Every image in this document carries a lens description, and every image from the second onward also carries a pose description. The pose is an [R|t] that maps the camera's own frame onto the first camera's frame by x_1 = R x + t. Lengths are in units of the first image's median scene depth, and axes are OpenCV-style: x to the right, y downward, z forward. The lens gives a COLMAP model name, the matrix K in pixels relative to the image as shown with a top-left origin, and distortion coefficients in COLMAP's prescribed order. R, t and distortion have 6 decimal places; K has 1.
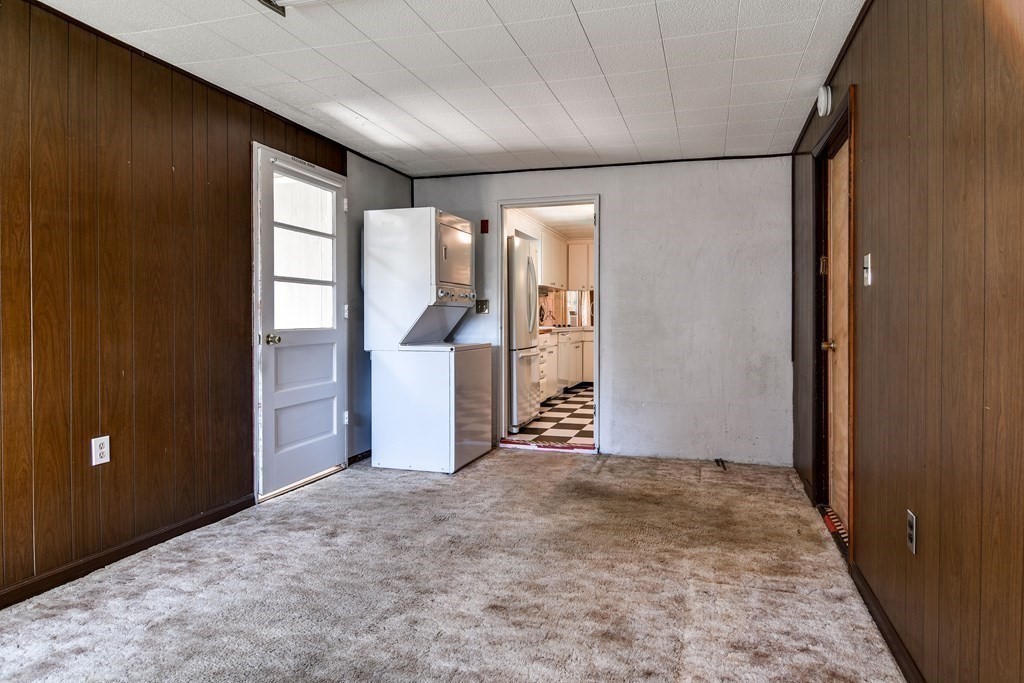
lens RADIAL K [[560.2, 0, 498.6], [0, 560.2, 329.0], [0, 0, 1]] dist [-0.000848, -0.002913]
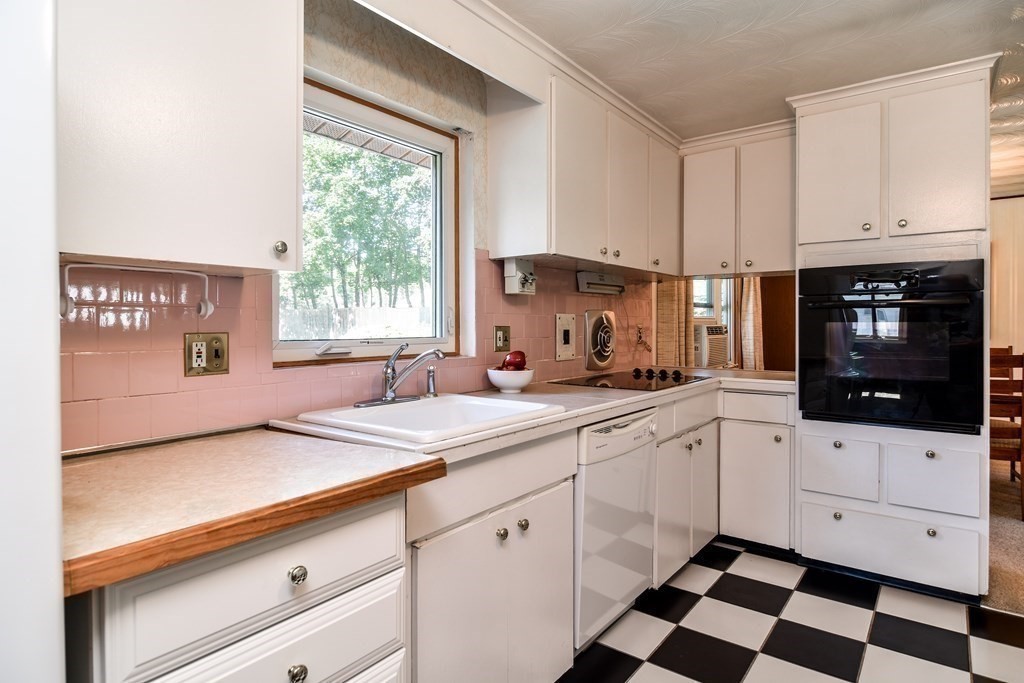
lens RADIAL K [[560.2, 0, 498.6], [0, 560.2, 329.0], [0, 0, 1]] dist [-0.000848, -0.002913]
pose [[0.953568, 0.001371, -0.301173, 0.128788], [-0.004561, 0.999941, -0.009890, -0.031135], [0.301142, 0.010804, 0.953518, 0.648247]]
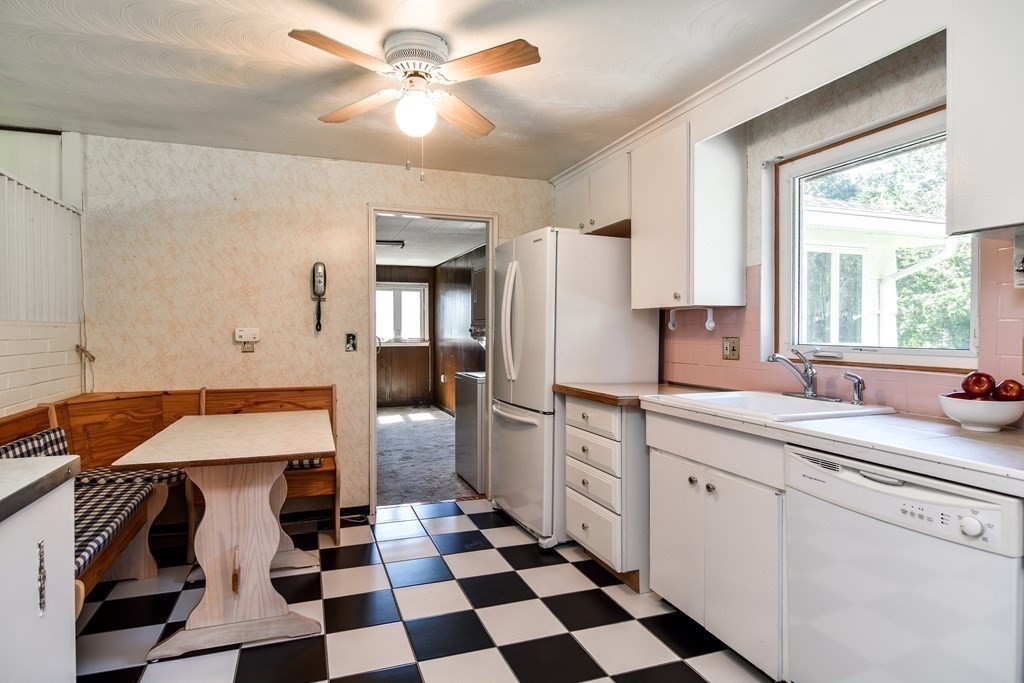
lens RADIAL K [[560.2, 0, 498.6], [0, 560.2, 329.0], [0, 0, 1]] dist [-0.000848, -0.002913]
pose [[-0.769571, -0.004193, -0.638548, 0.310427], [-0.012404, 0.999888, 0.008383, -0.037667], [0.638441, 0.014372, -0.769537, 0.963907]]
